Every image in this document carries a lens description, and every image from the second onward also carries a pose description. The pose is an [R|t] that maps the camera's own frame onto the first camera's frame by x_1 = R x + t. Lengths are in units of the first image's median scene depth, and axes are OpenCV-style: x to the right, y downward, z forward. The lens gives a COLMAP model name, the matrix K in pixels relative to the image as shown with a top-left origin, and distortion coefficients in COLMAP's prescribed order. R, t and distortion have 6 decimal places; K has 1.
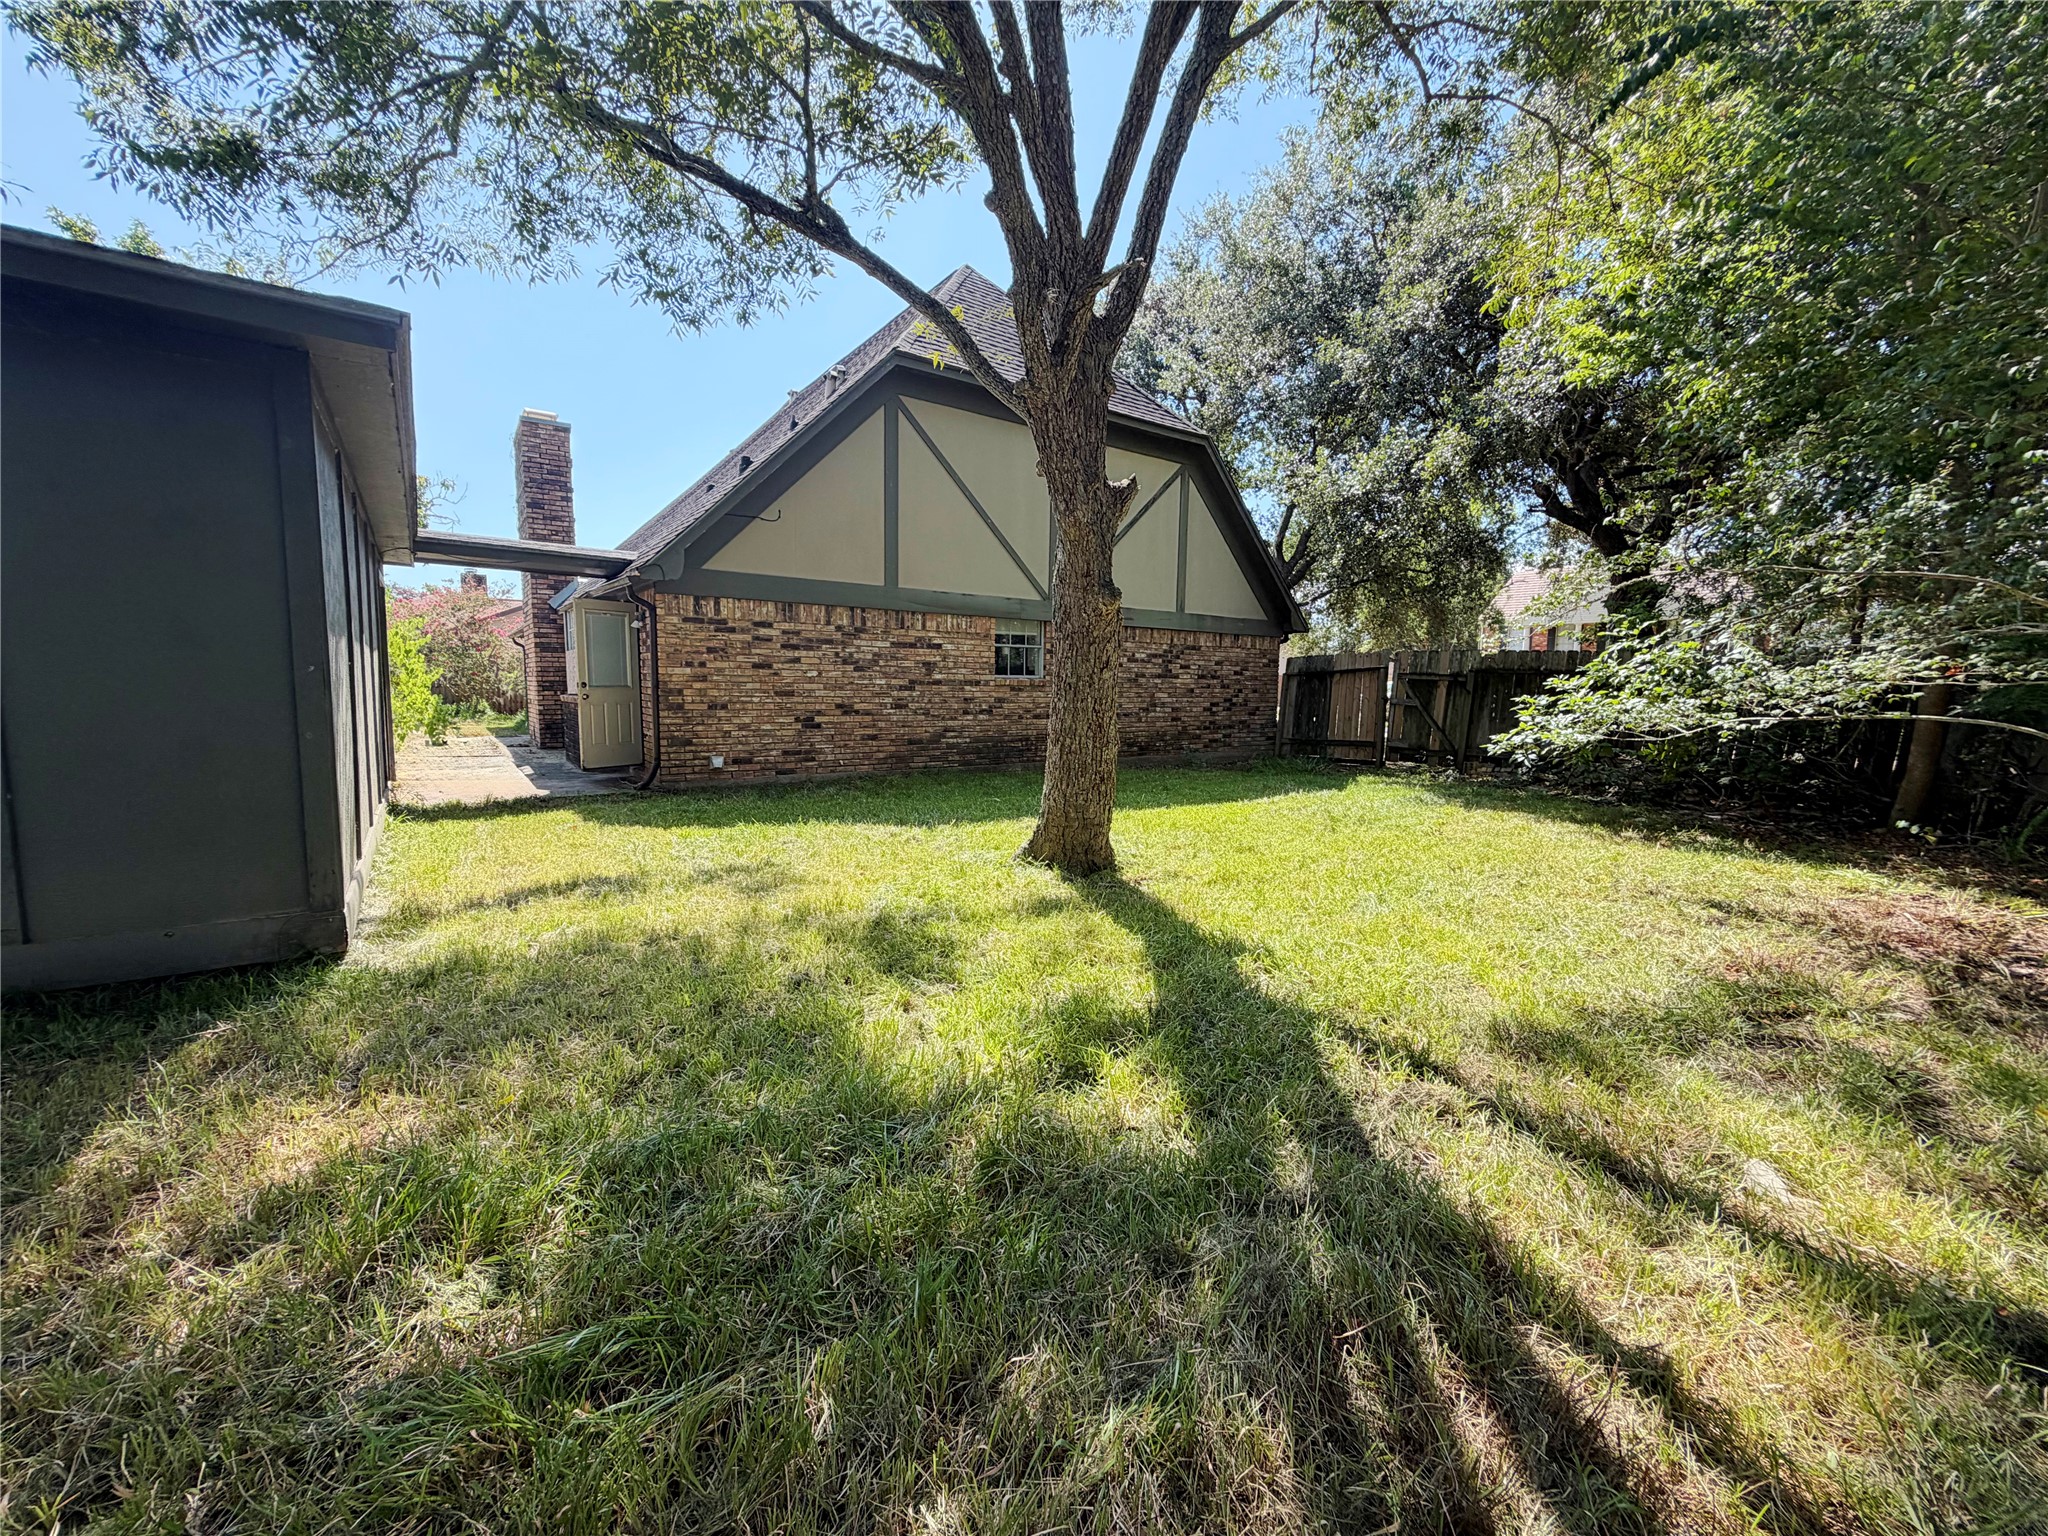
lens RADIAL K [[832.3, 0, 1022.6], [0, 832.3, 768.7], [0, 0, 1]] dist [0.001018, 0.000037]
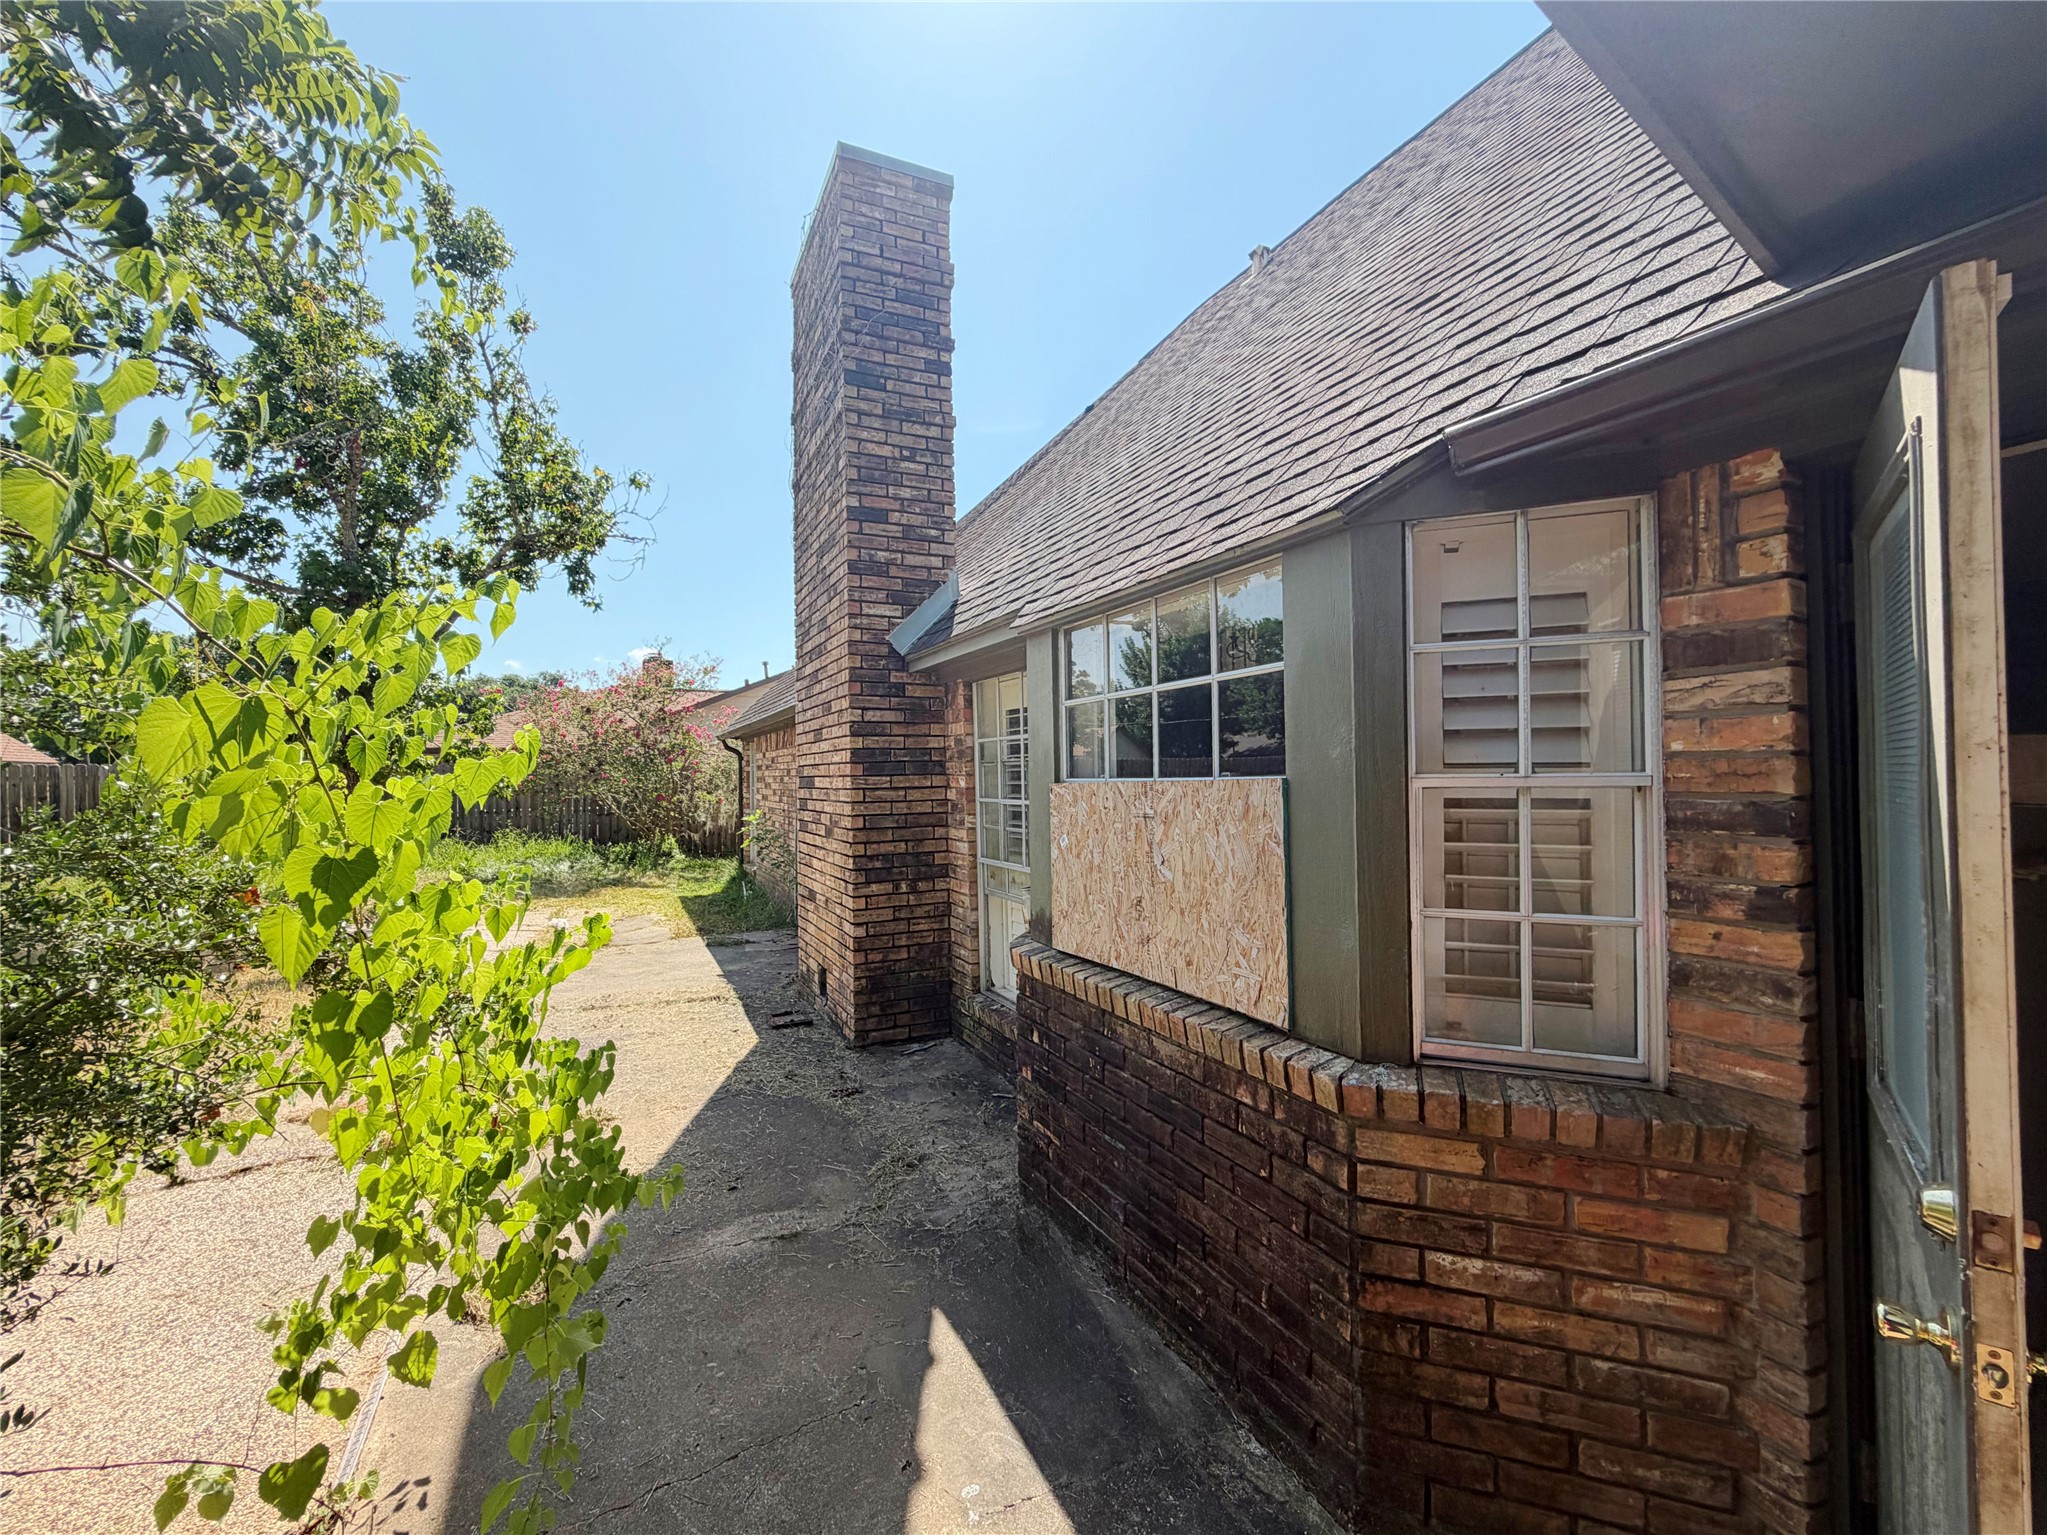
lens RADIAL K [[831.9, 0, 1023.9], [0, 831.9, 769.7], [0, 0, 1]] dist [0.001018, 0.000037]
pose [[0.988609, -0.017957, -0.149431, -0.454901], [0.001497, 0.993981, -0.109541, -0.102410], [0.150499, 0.108069, 0.982686, 0.654518]]
